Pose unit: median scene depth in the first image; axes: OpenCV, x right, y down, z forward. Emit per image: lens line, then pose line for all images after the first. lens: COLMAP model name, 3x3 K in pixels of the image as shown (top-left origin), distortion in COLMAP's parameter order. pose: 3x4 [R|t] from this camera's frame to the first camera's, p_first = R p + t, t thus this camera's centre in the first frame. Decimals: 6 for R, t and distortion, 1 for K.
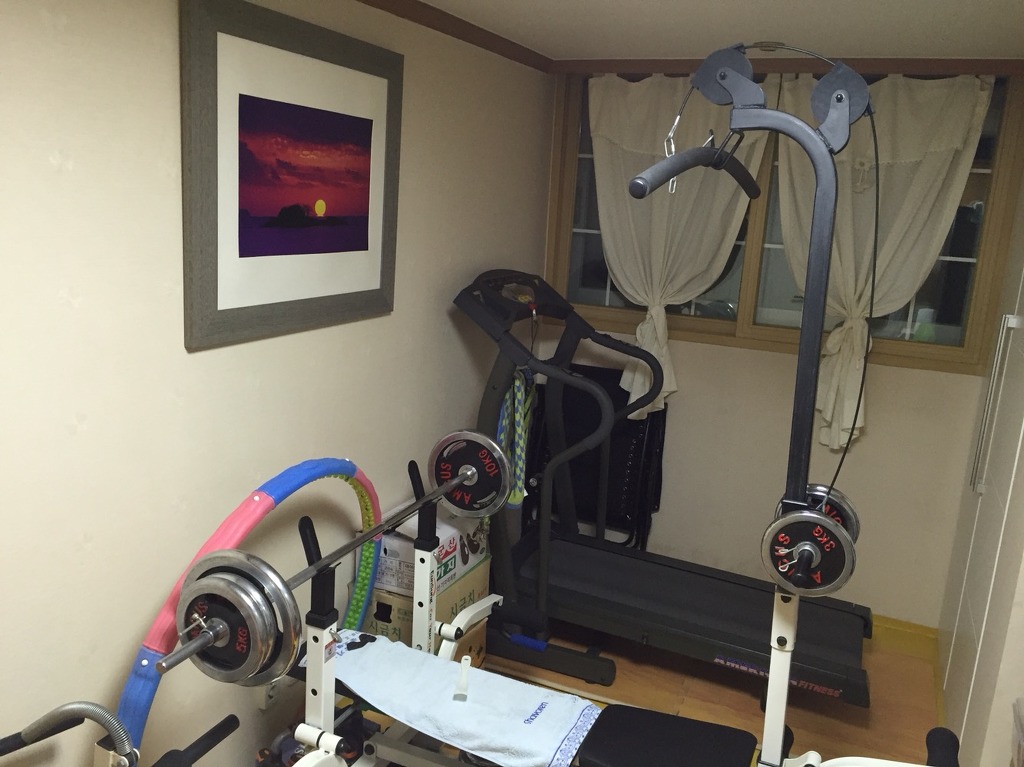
lens RADIAL K [[869.9, 0, 512.0], [0, 869.9, 383.5], [0, 0, 1]] dist [0.048614, -0.007676]
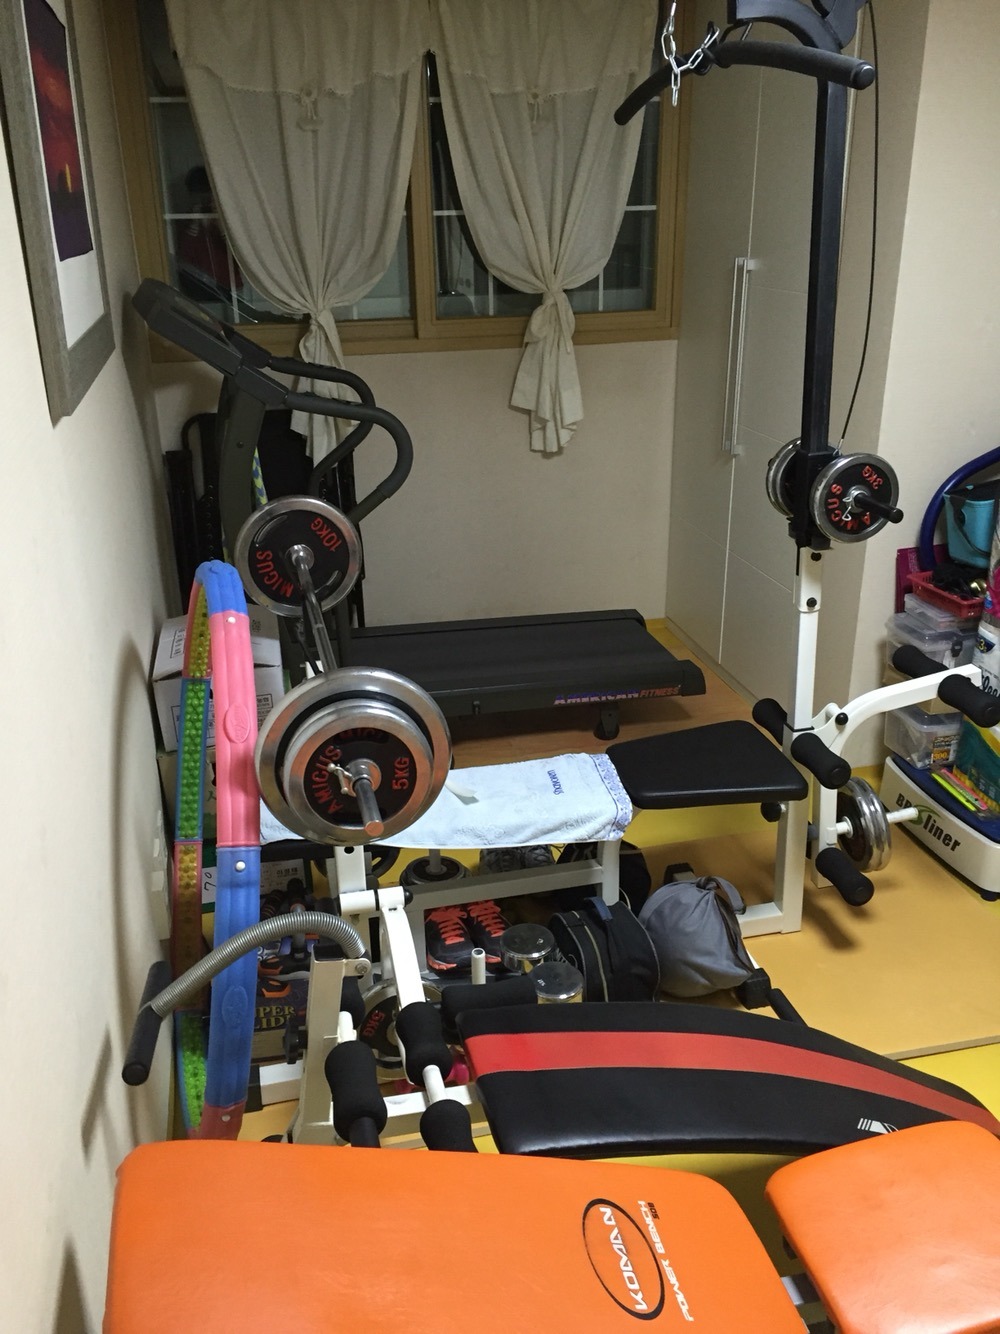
lens RADIAL K [[1133.2, 0, 500.0], [0, 1133.2, 667.0], [0, 0, 1]] dist [0.048614, -0.007676]
pose [[0.802584, -0.295680, 0.518105, -0.412442], [0.194783, 0.950807, 0.240886, -0.005799], [-0.563843, -0.092413, 0.820695, 0.098031]]
